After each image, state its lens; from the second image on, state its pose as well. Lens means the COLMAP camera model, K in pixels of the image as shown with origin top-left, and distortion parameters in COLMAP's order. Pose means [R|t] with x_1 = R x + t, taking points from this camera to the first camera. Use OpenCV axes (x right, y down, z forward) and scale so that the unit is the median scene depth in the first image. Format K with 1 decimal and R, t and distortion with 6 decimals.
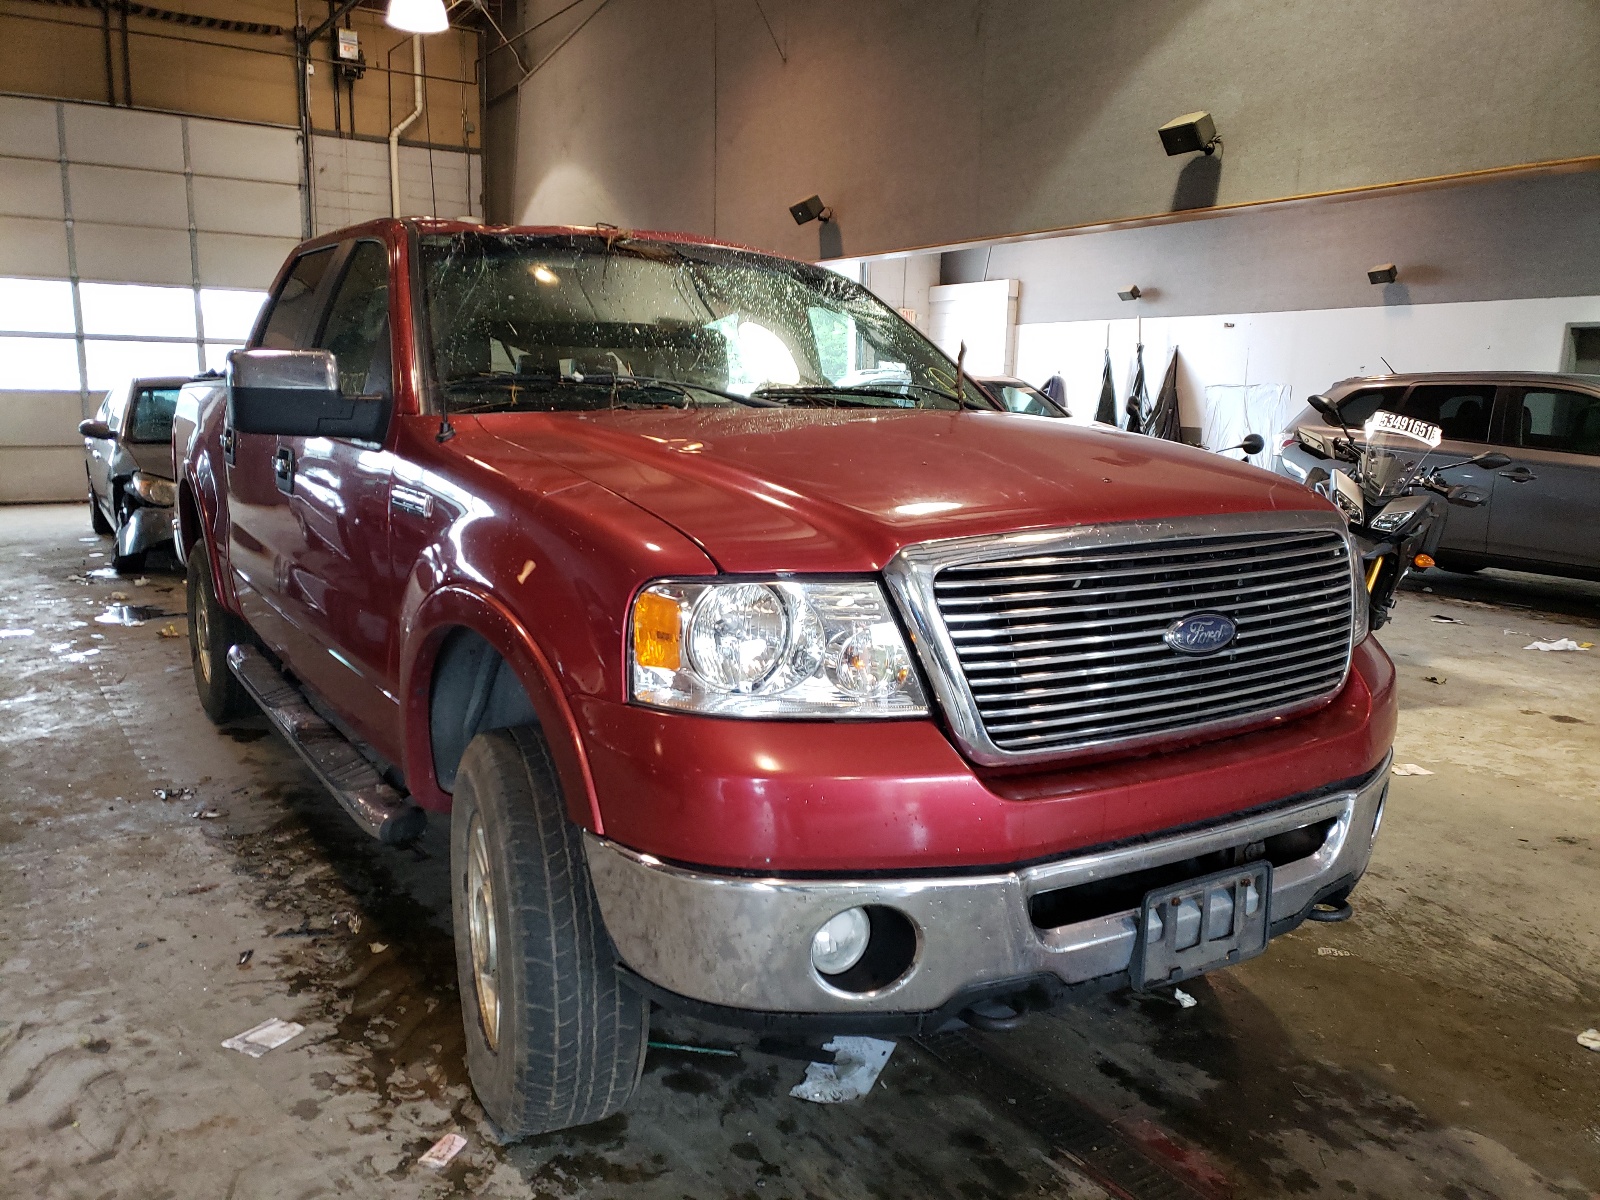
lens RADIAL K [[1265.9, 0, 801.0], [0, 1265.9, 606.1], [0, 0, 1]] dist [0.001972, 0.003348]
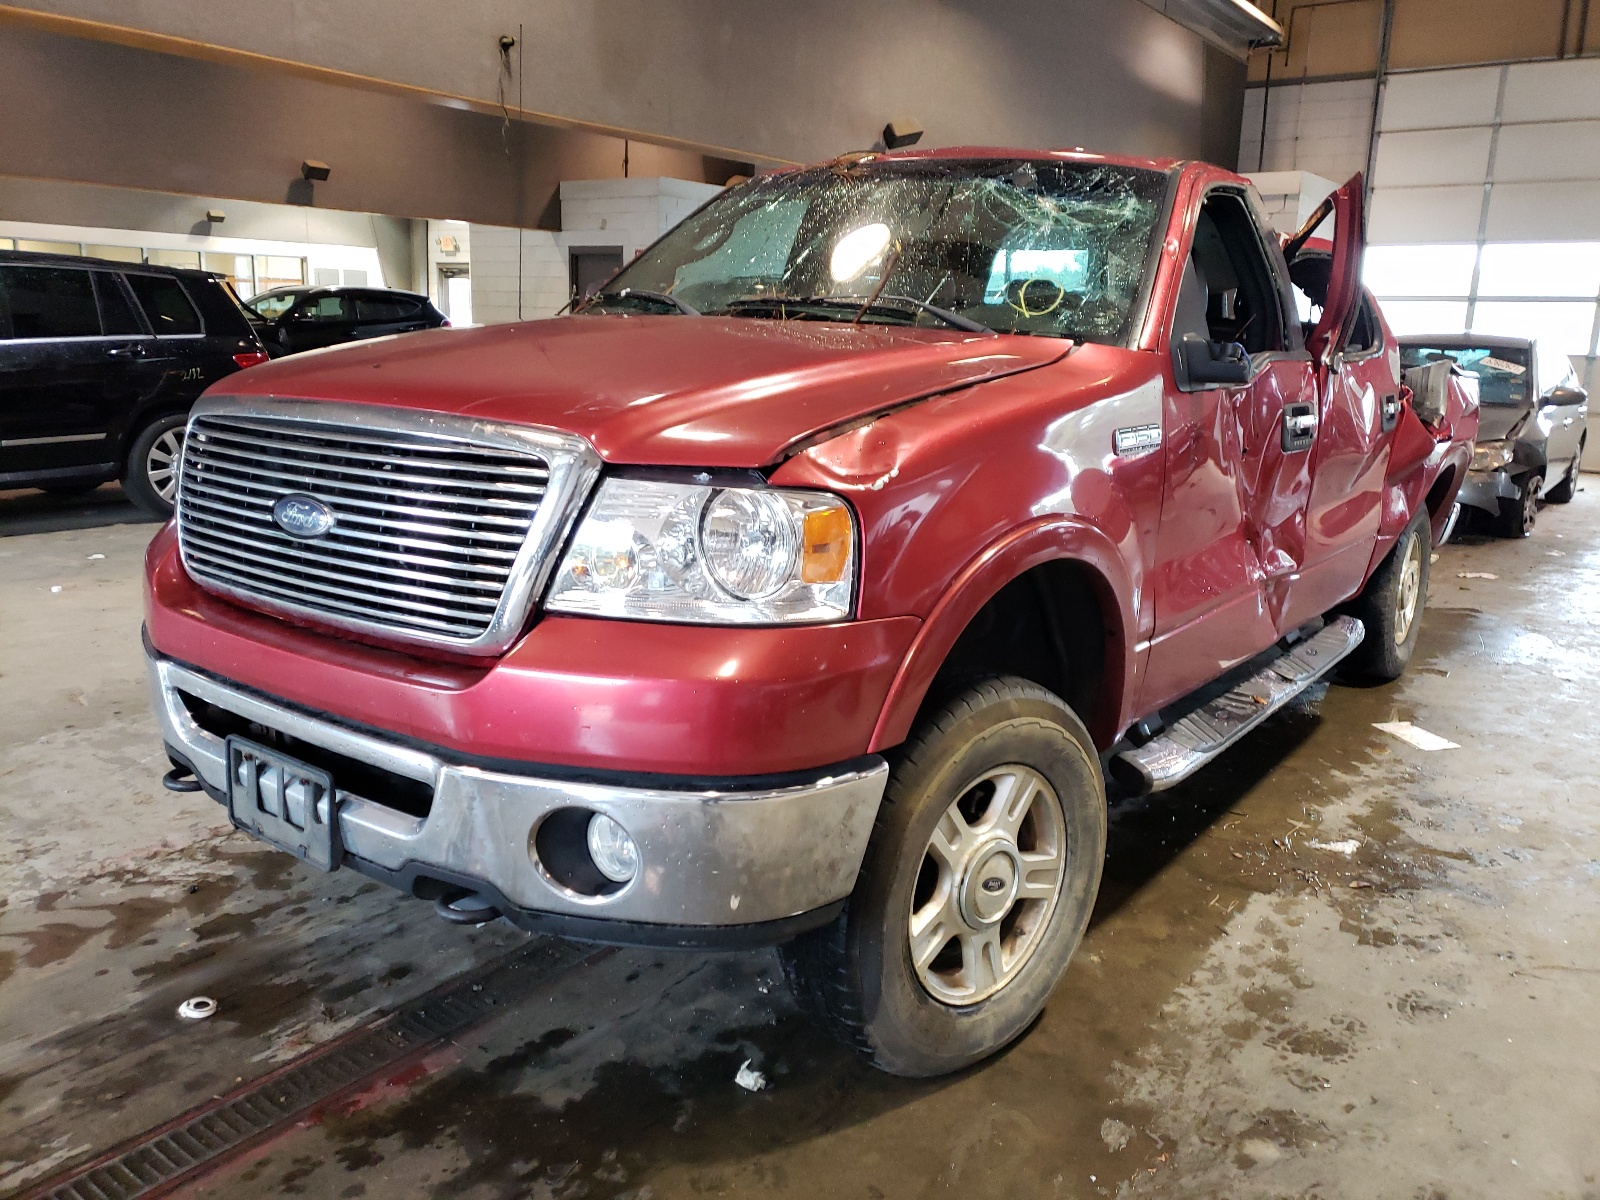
lens RADIAL K [[1265.9, 0, 794.4], [0, 1265.9, 587.4], [0, 0, 1]] dist [0.001972, 0.003348]
pose [[0.357754, 0.193781, -0.913488, 0.704370], [-0.190501, 0.972805, 0.131757, -0.066182], [0.914178, 0.126883, 0.384940, 0.500187]]
